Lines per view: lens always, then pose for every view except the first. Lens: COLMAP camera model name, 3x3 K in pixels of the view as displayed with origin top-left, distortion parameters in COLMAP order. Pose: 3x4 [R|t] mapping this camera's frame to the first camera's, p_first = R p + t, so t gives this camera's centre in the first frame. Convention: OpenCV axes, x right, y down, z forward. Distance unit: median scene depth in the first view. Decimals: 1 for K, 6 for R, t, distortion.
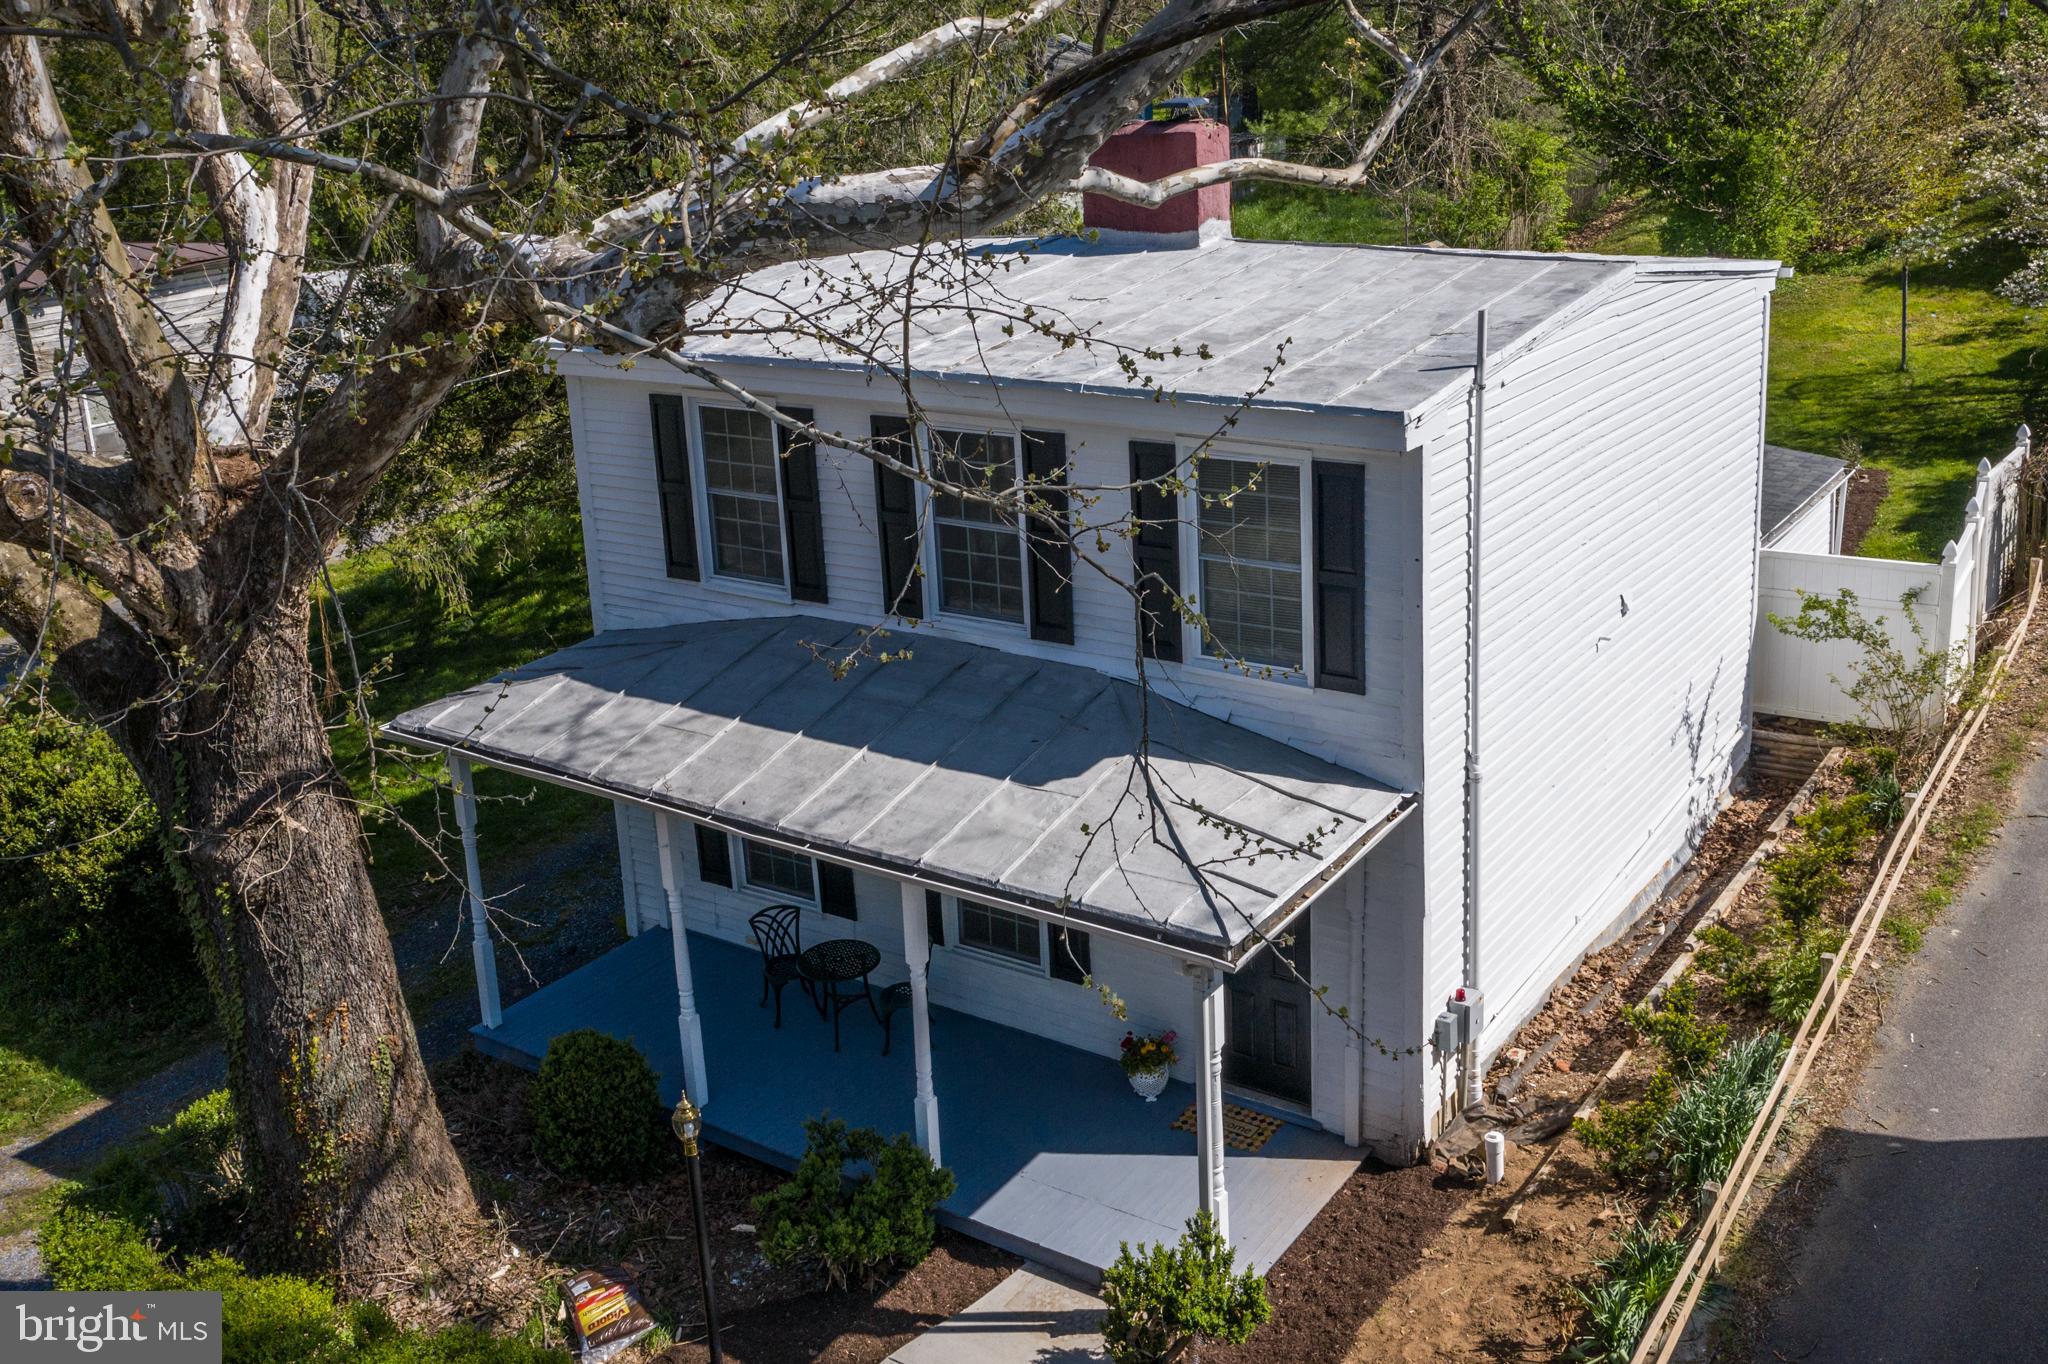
lens RADIAL K [[1946.9, 0, 1044.6], [0, 1946.9, 682.9], [0, 0, 1]] dist [-0.011496, 0.000000]
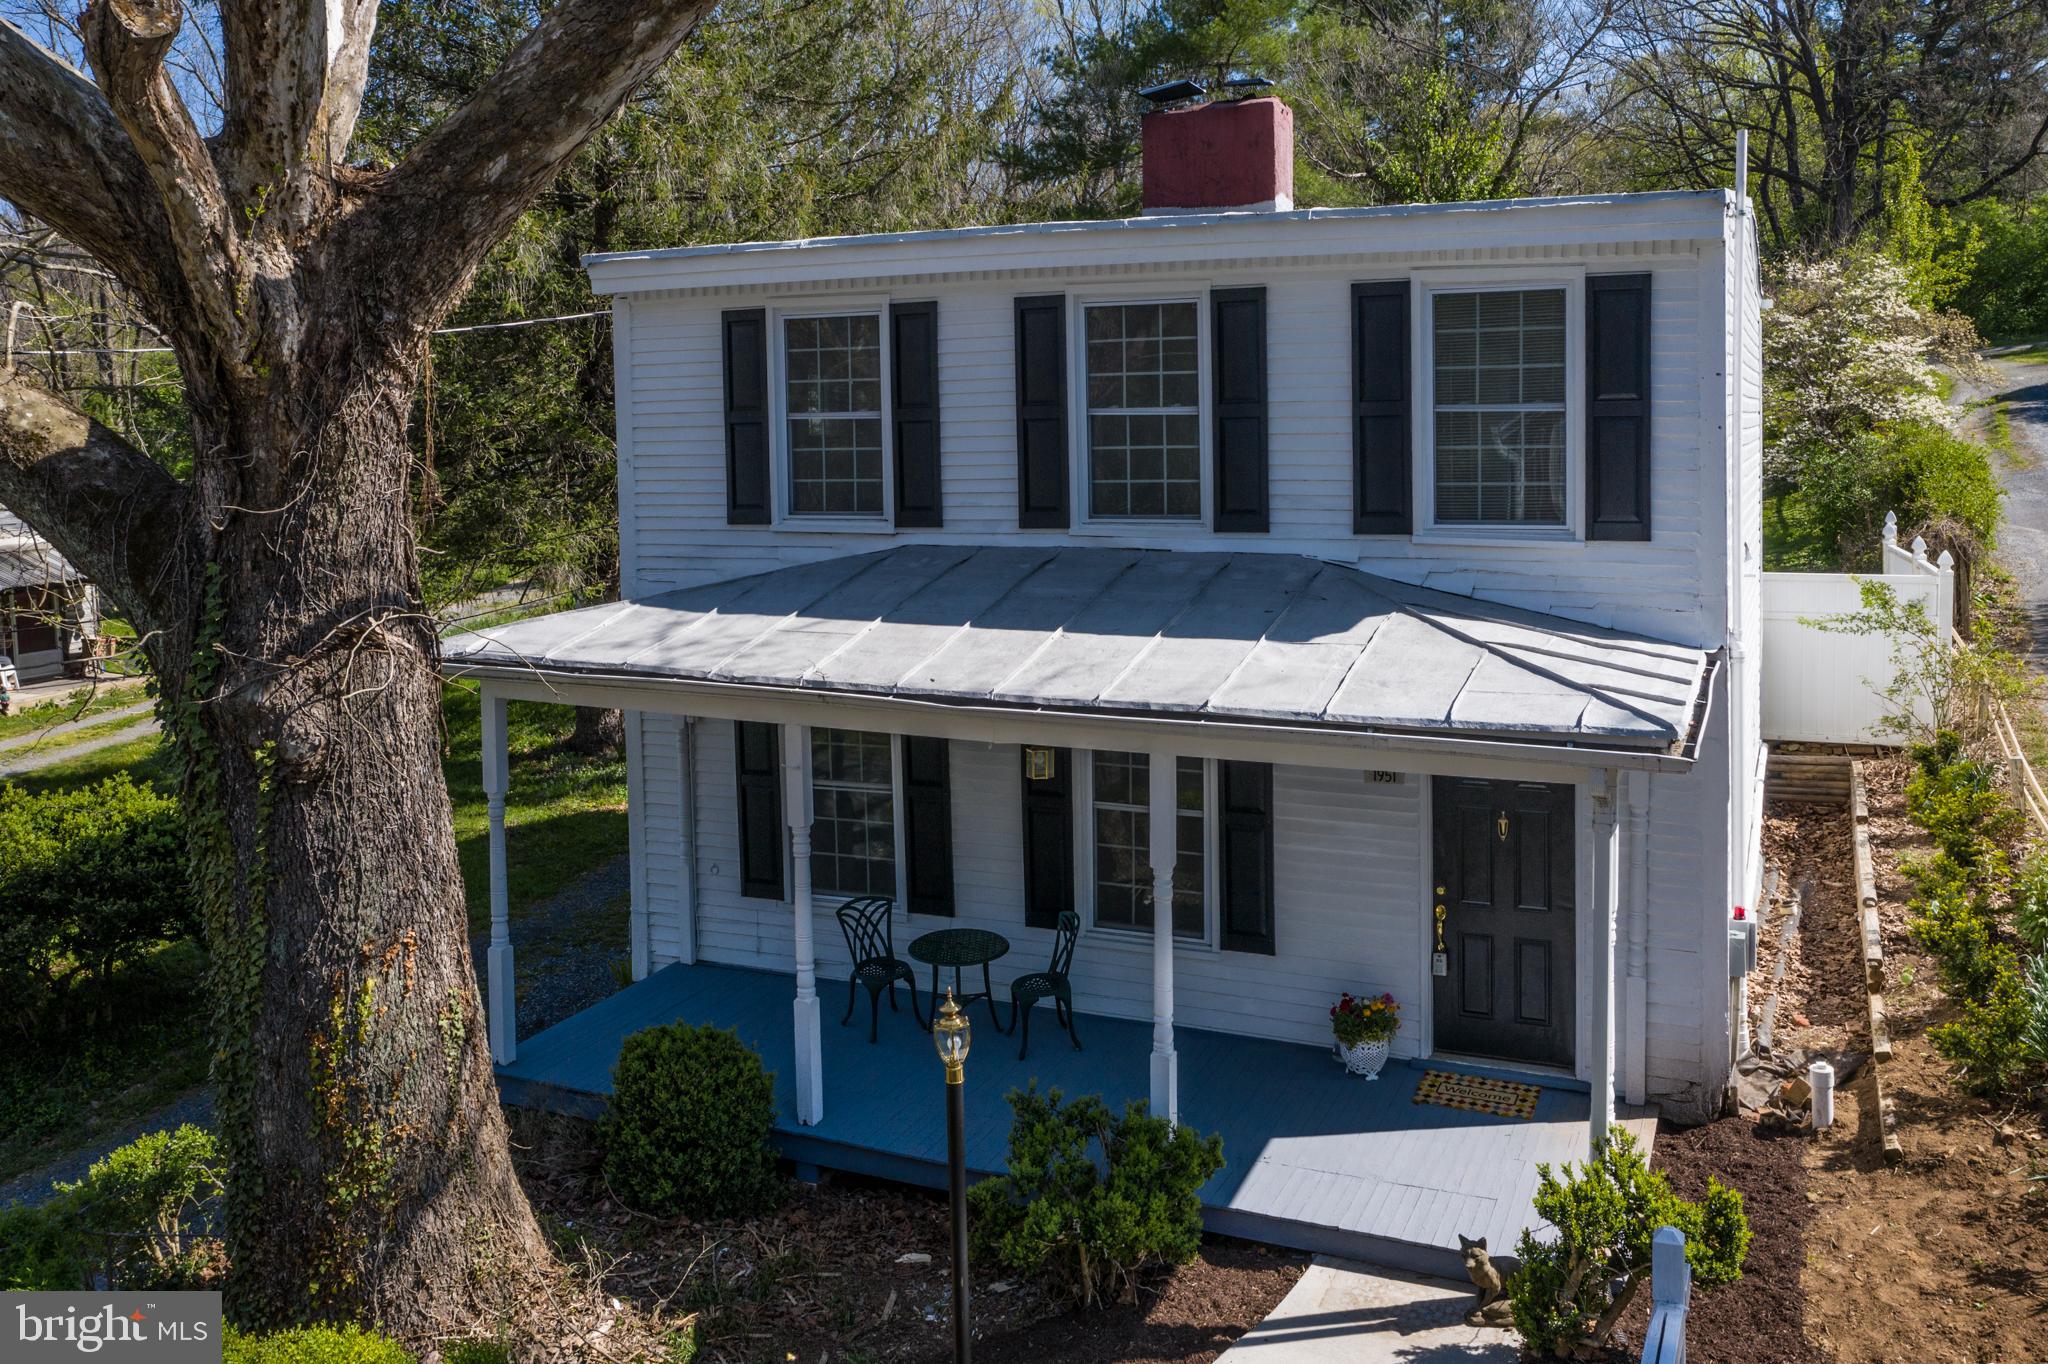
lens RADIAL K [[1596.6, 0, 921.3], [0, 1596.6, 709.5], [0, 0, 1]] dist [-0.006153, 0.000216]
pose [[0.981366, 0.009284, 0.191926, -0.287731], [0.034943, 0.973555, -0.225766, 0.223931], [-0.188946, 0.228265, 0.955089, 0.374947]]
